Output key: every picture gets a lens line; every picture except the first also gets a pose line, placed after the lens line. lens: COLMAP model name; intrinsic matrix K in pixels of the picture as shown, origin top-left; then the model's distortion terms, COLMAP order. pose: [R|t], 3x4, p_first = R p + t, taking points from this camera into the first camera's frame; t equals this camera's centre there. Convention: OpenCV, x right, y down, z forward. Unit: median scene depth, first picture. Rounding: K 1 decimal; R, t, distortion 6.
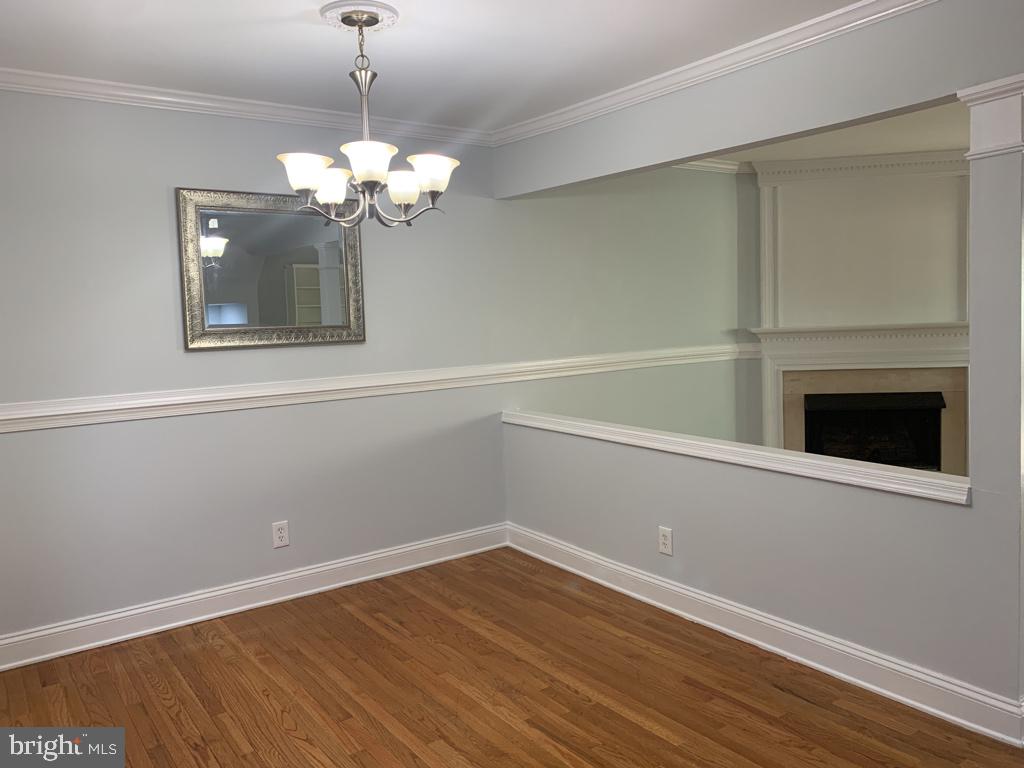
lens RADIAL K [[786.2, 0, 510.1], [0, 786.2, 388.0], [0, 0, 1]] dist [0.038662, -0.025717]
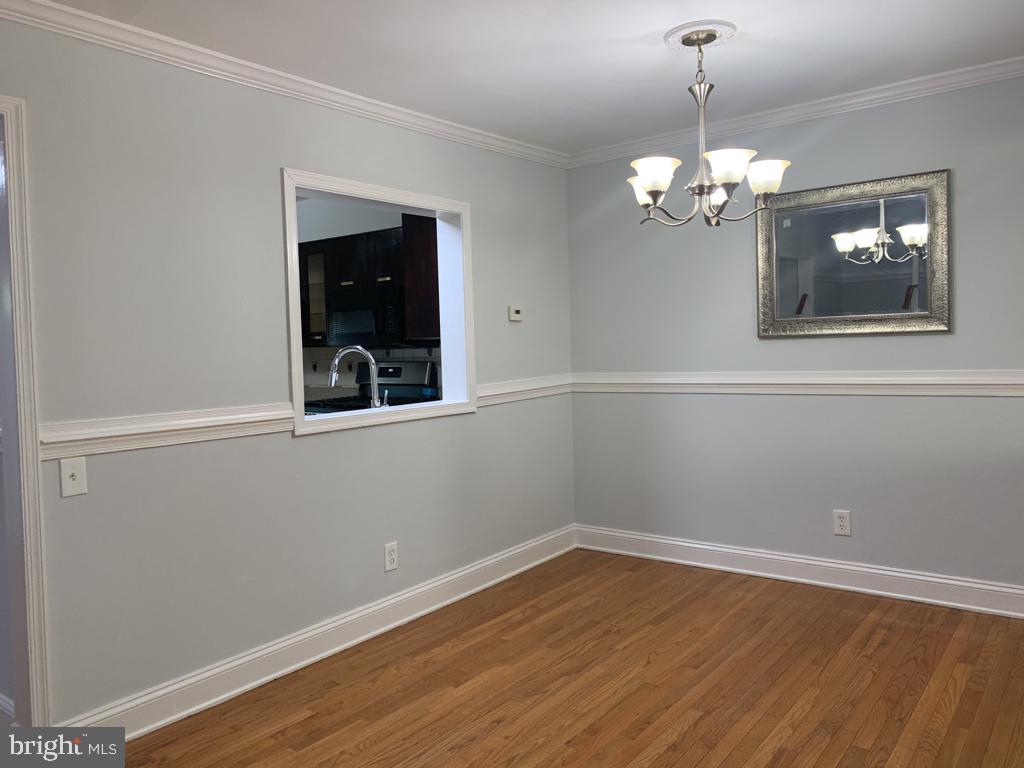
lens RADIAL K [[786.2, 0, 508.1], [0, 786.2, 377.8], [0, 0, 1]] dist [0.038662, -0.025717]
pose [[0.308067, 0.068434, -0.948900, 0.628336], [-0.073806, 0.996123, 0.047878, -0.018831], [0.948497, 0.055285, 0.311924, 0.326667]]
